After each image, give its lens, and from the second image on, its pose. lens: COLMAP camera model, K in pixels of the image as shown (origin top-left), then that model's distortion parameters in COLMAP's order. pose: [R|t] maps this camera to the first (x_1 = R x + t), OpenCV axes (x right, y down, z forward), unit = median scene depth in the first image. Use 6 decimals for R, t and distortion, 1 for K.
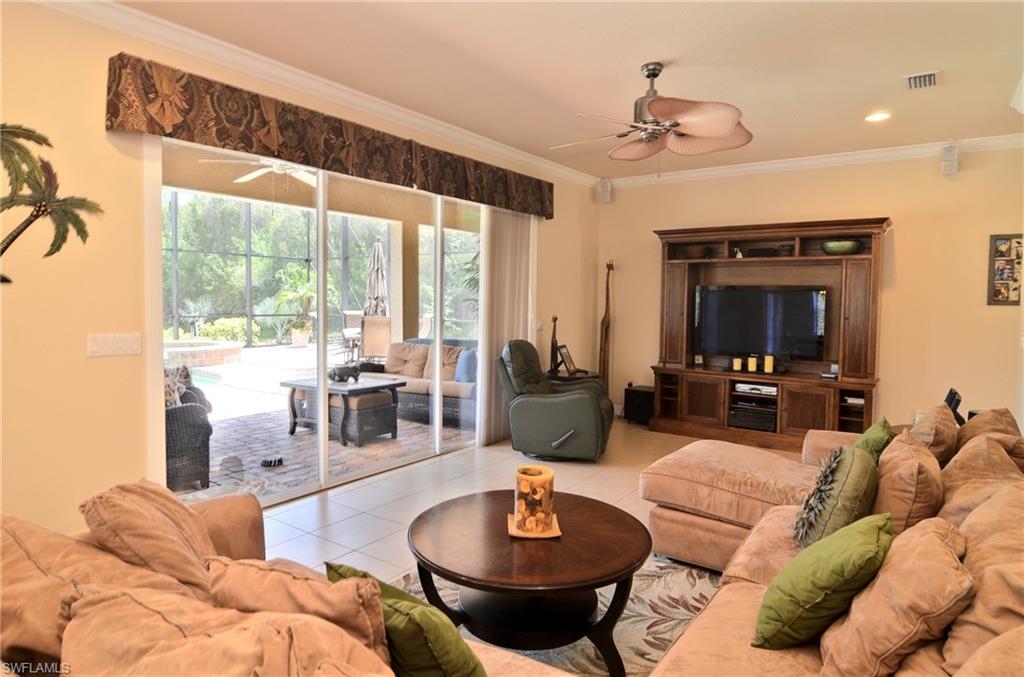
lens RADIAL K [[580.2, 0, 512.5], [0, 580.2, 320.0], [0, 0, 1]] dist [-0.030096, -0.000452]
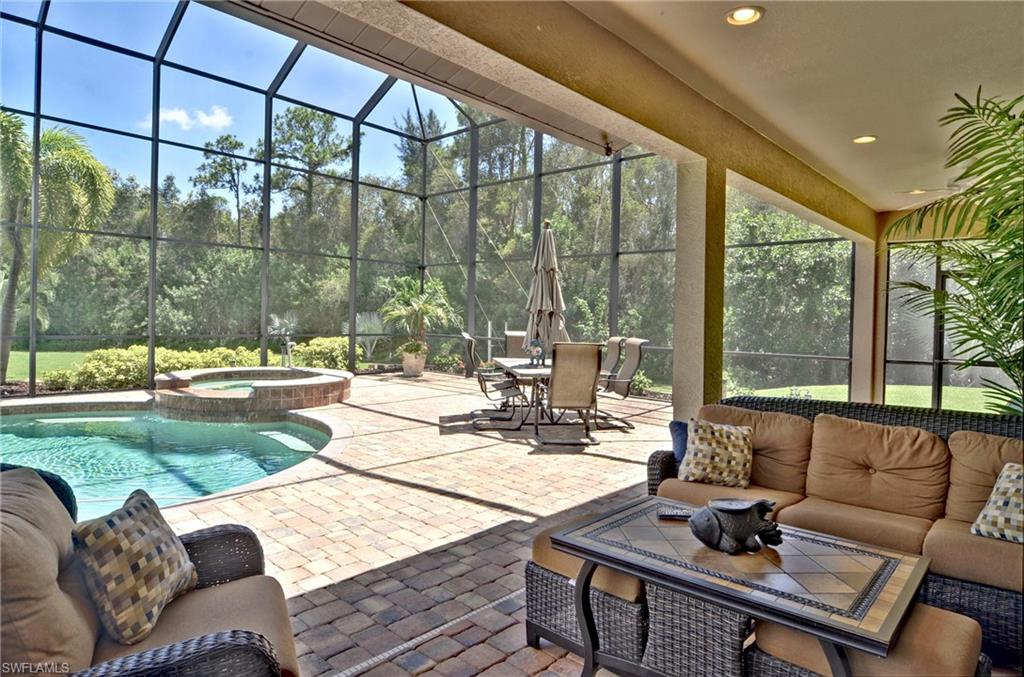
lens RADIAL K [[580.2, 0, 512.5], [0, 580.2, 320.0], [0, 0, 1]] dist [-0.030096, -0.000452]
pose [[0.992738, 0.010589, -0.119828, -0.303031], [-0.014422, 0.999410, -0.031160, -0.013900], [0.119428, 0.032662, 0.992306, 0.500019]]
